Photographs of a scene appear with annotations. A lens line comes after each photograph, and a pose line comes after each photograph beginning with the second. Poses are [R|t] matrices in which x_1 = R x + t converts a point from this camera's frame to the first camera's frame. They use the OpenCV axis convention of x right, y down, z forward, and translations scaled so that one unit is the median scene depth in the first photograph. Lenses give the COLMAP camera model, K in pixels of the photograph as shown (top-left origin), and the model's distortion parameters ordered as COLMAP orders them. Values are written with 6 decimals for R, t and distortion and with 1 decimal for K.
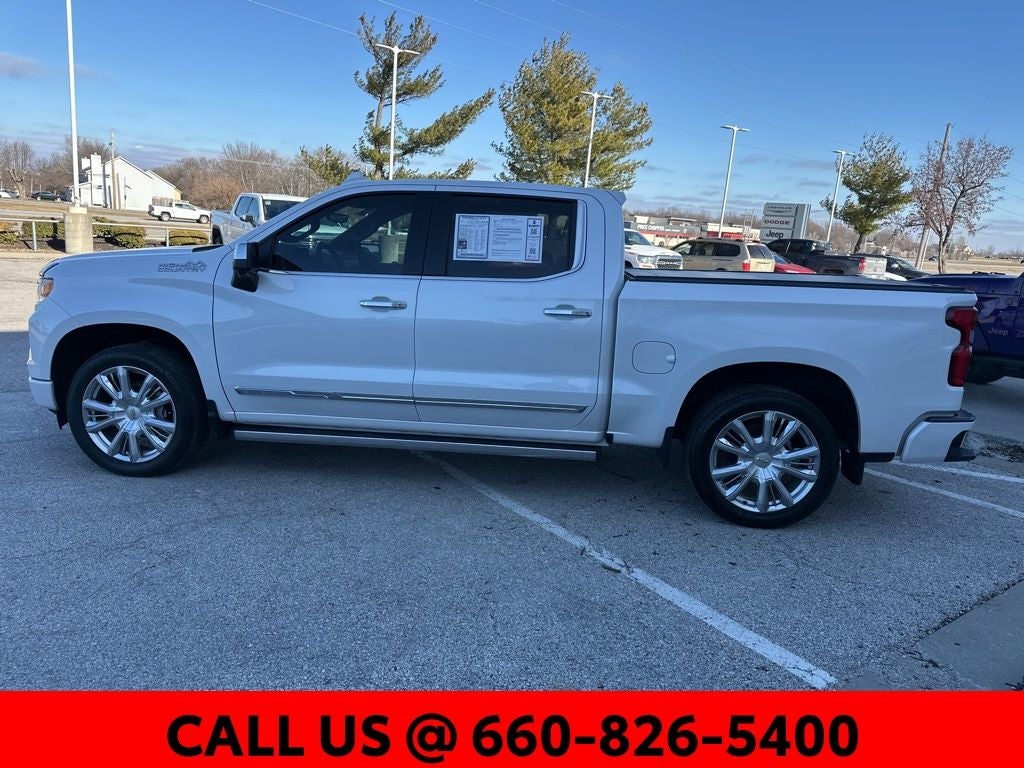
lens RADIAL K [[716.9, 0, 506.5], [0, 716.9, 384.2], [0, 0, 1]] dist [0.045254, -0.051796]
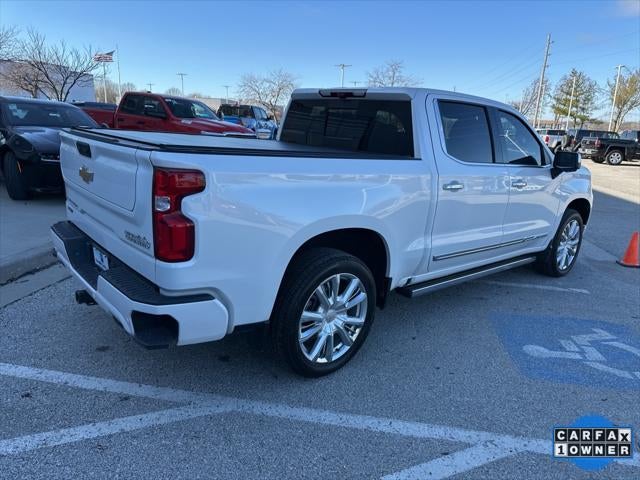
lens RADIAL K [[448.0, 0, 317.6], [0, 448.0, 241.1], [0, 0, 1]] dist [0.045254, -0.051796]
pose [[-0.678520, 0.087575, -0.729343, 0.861006], [-0.247531, 0.907543, 0.339254, -0.299800], [0.691621, 0.410726, -0.594108, 1.705662]]
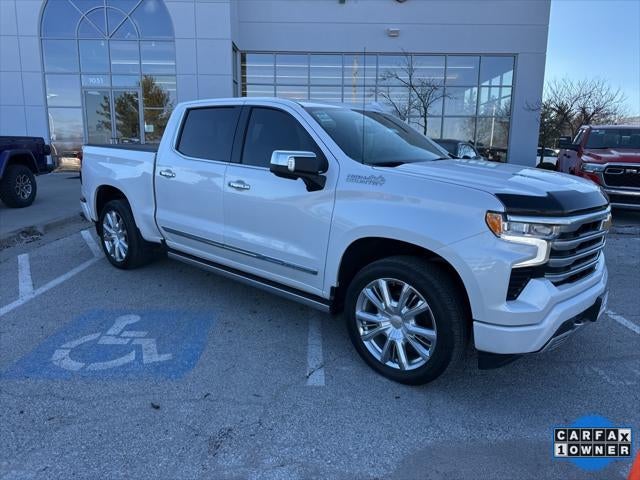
lens RADIAL K [[448.0, 0, 318.9], [0, 448.0, 235.0], [0, 0, 1]] dist [0.045254, -0.051796]
pose [[-0.816736, -0.185698, 0.546313, -0.726467], [0.052507, 0.918951, 0.390860, -0.431161], [-0.574617, 0.347914, -0.740791, 1.965119]]
